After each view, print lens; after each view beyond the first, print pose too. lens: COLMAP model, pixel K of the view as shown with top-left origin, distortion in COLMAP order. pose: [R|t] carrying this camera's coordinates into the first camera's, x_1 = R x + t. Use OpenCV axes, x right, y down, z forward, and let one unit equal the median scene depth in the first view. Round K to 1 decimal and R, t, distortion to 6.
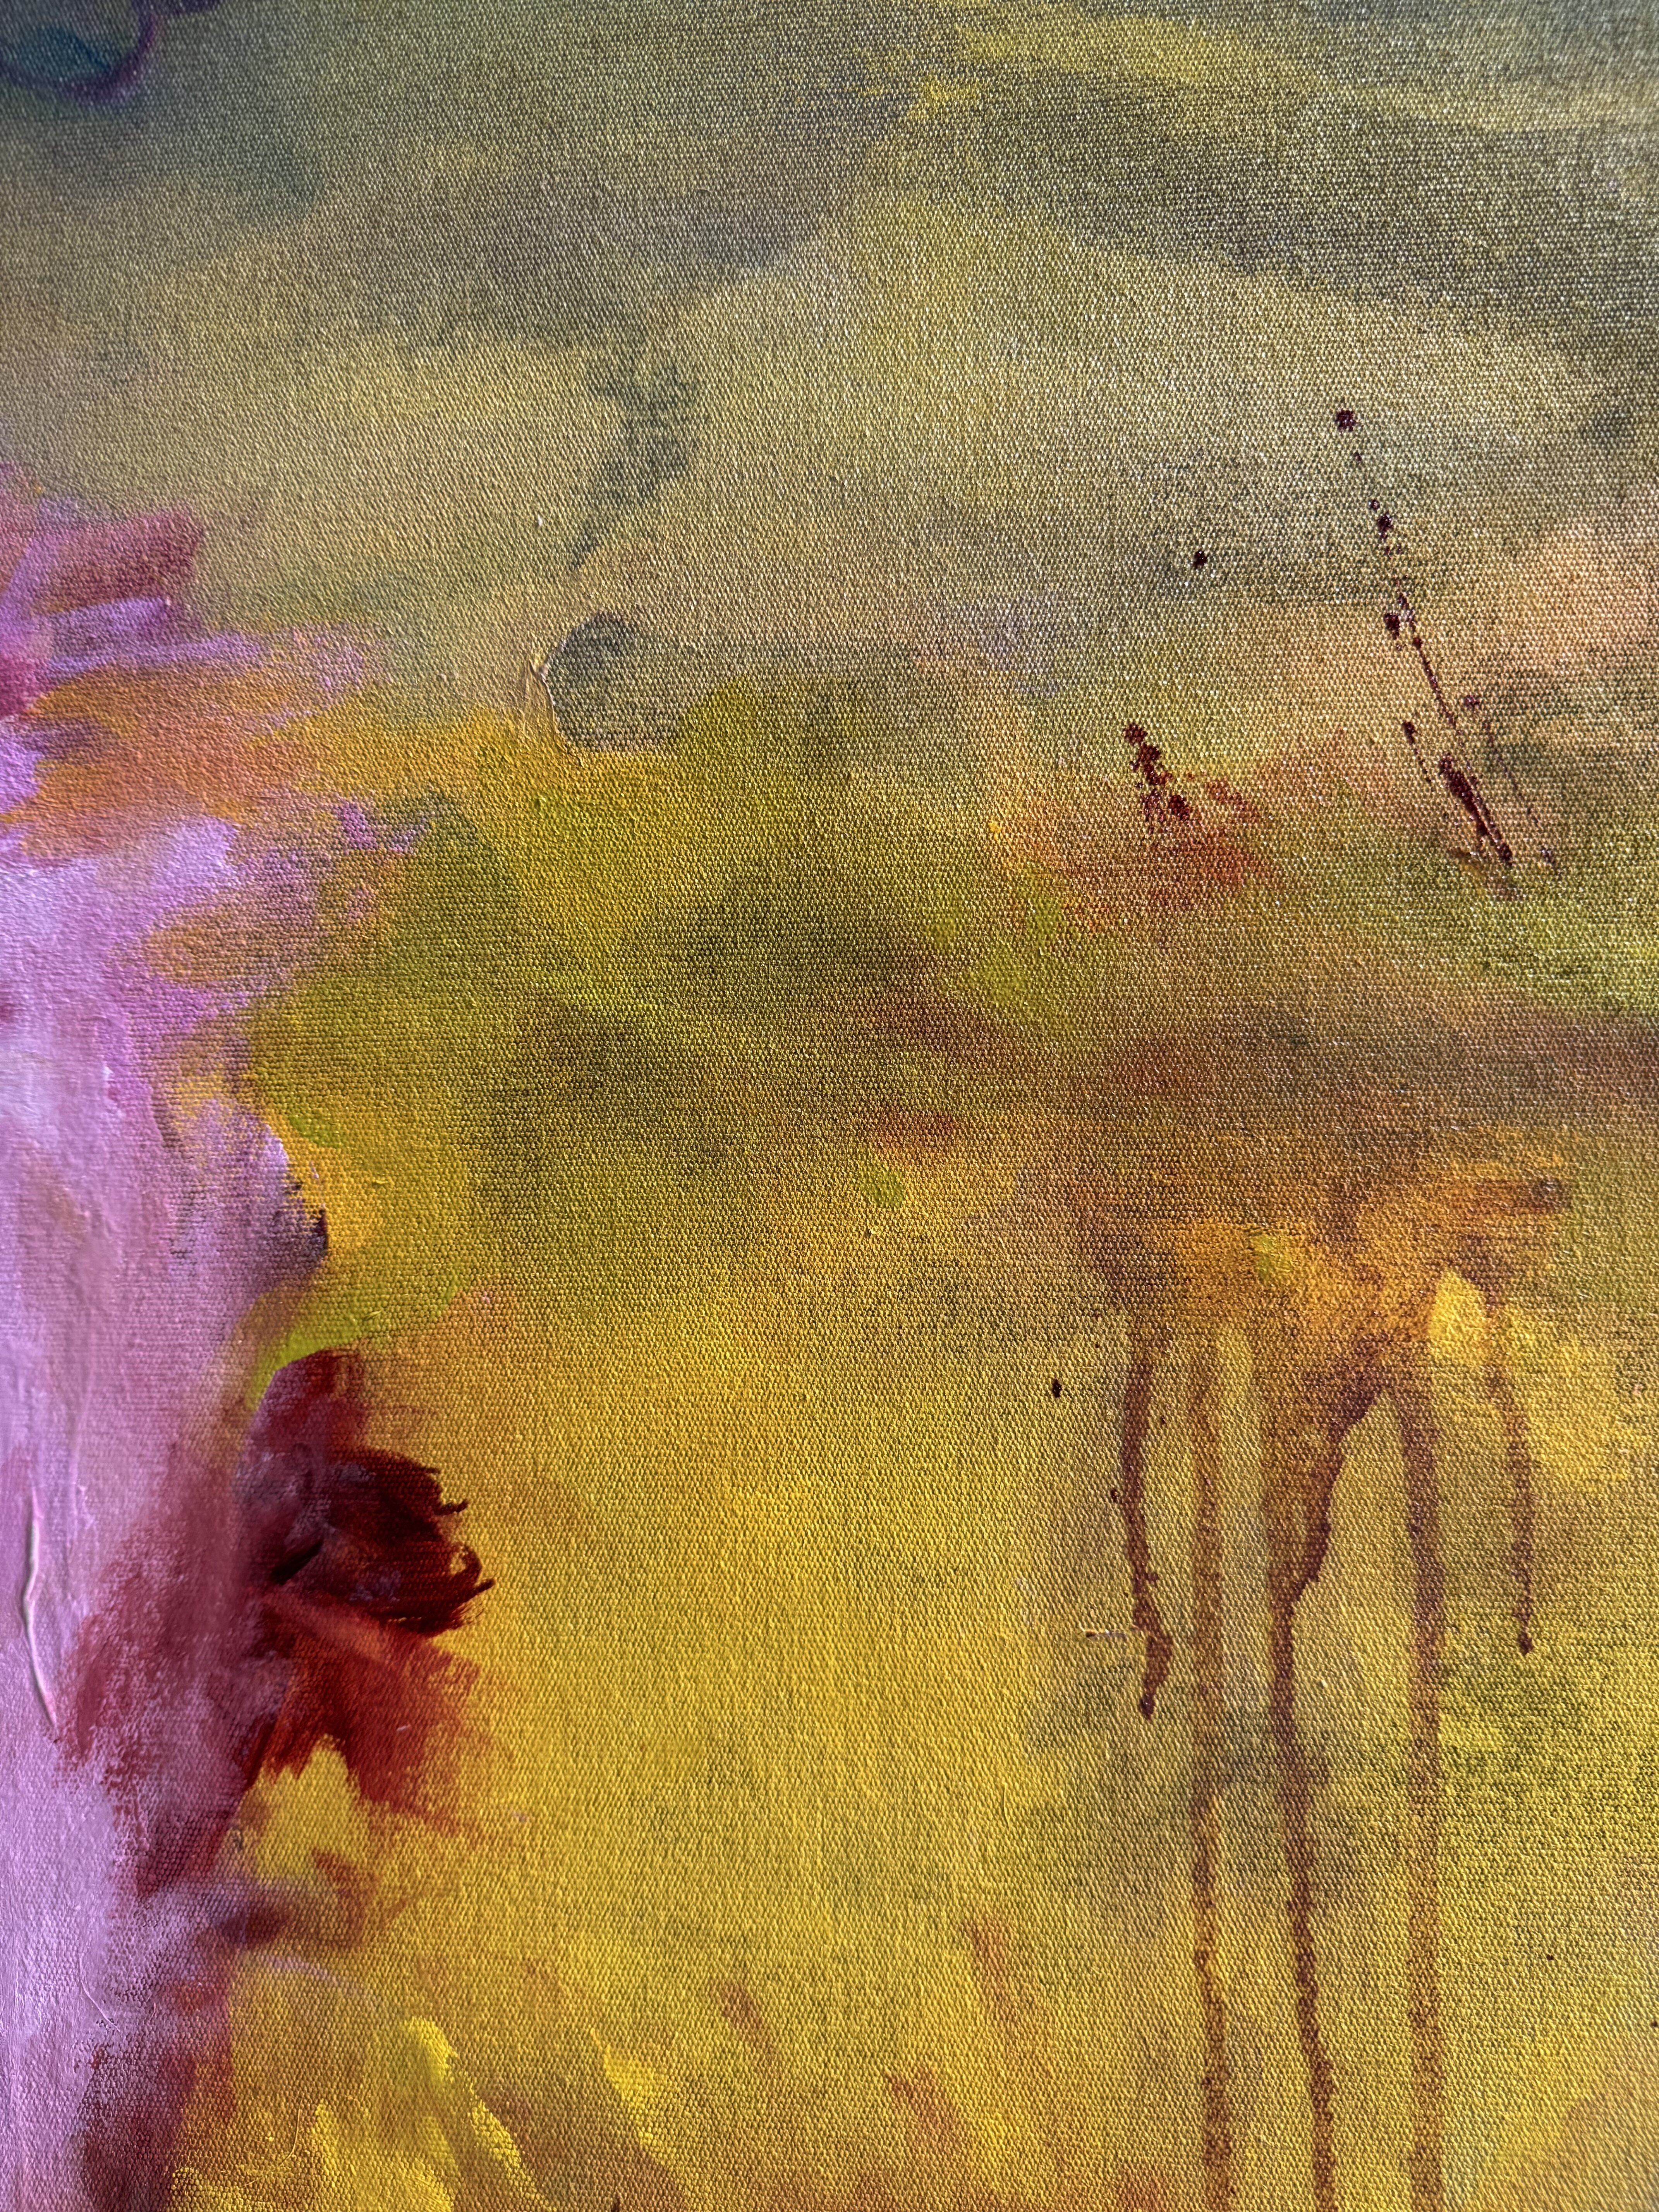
lens RADIAL K [[1563.5, 0, 831.6], [0, 1563.5, 1163.6], [0, 0, 1]] dist [-0.025673, 0.001201]
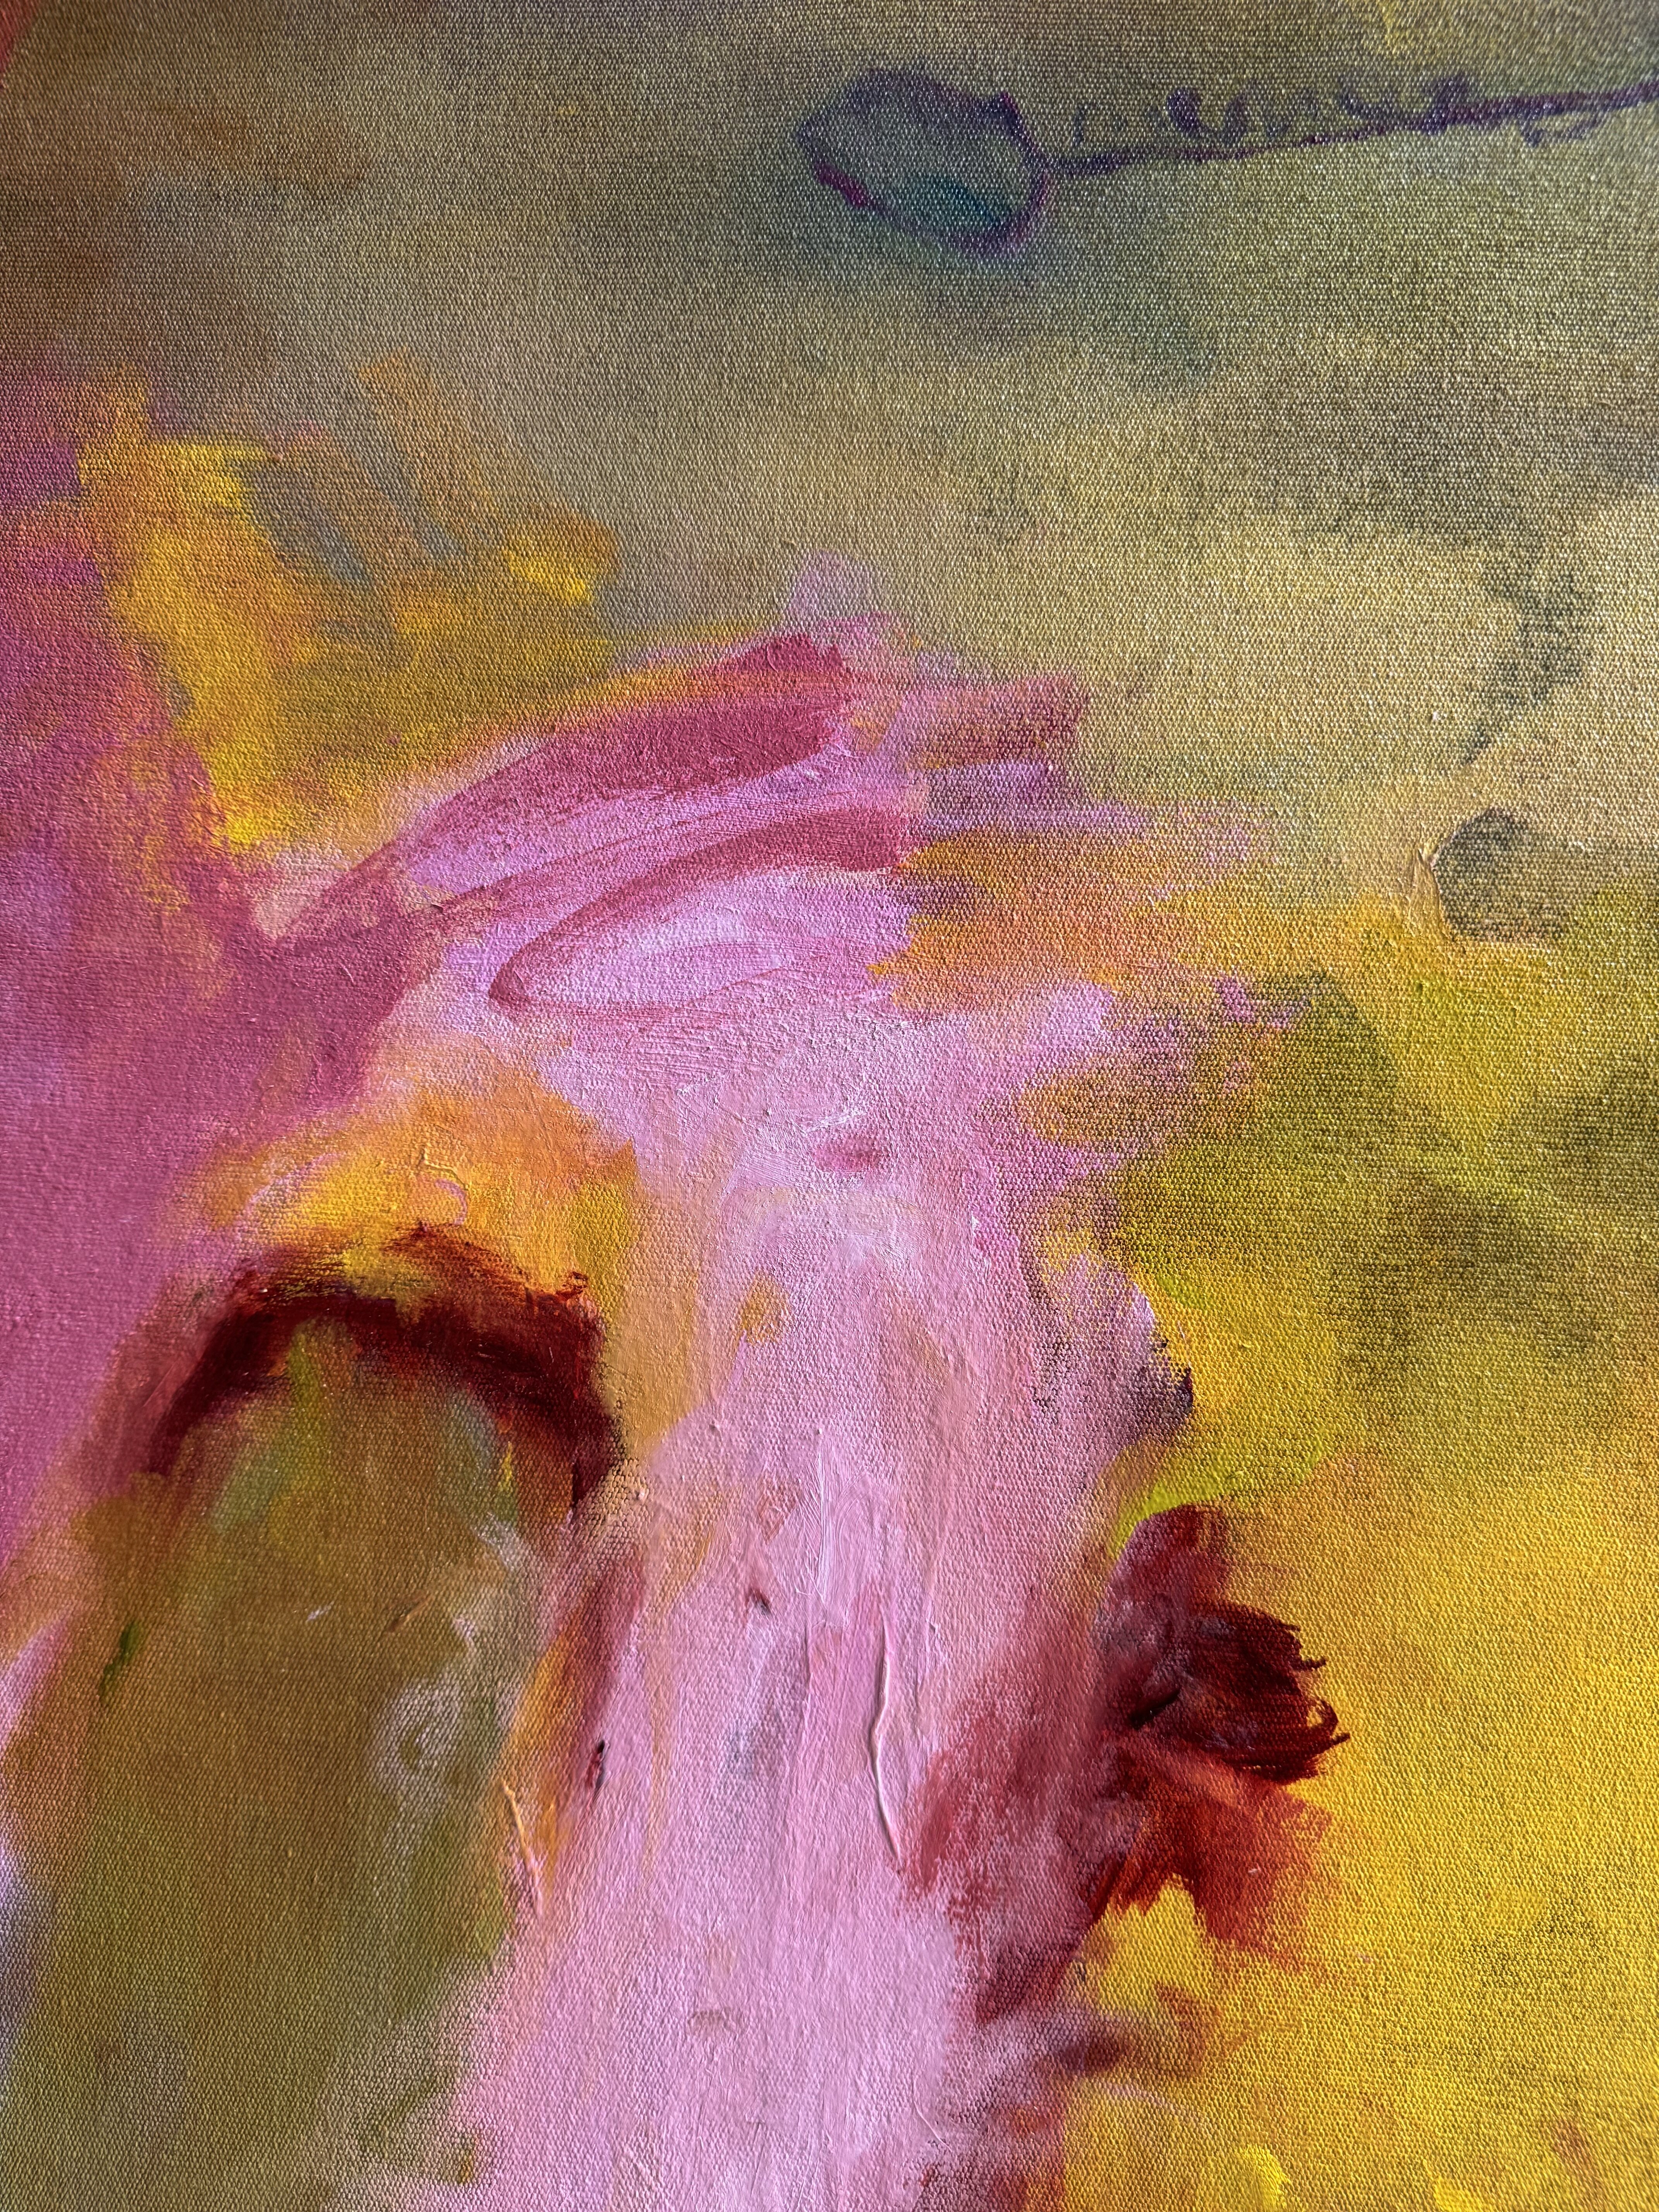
lens RADIAL K [[1563.5, 0, 831.6], [0, 1563.5, 1163.6], [0, 0, 1]] dist [-0.025673, 0.001201]
pose [[0.998151, 0.051305, 0.032586, -0.608873], [-0.051804, 0.998549, 0.014675, -0.110257], [-0.031786, -0.016336, 0.999361, -0.024001]]
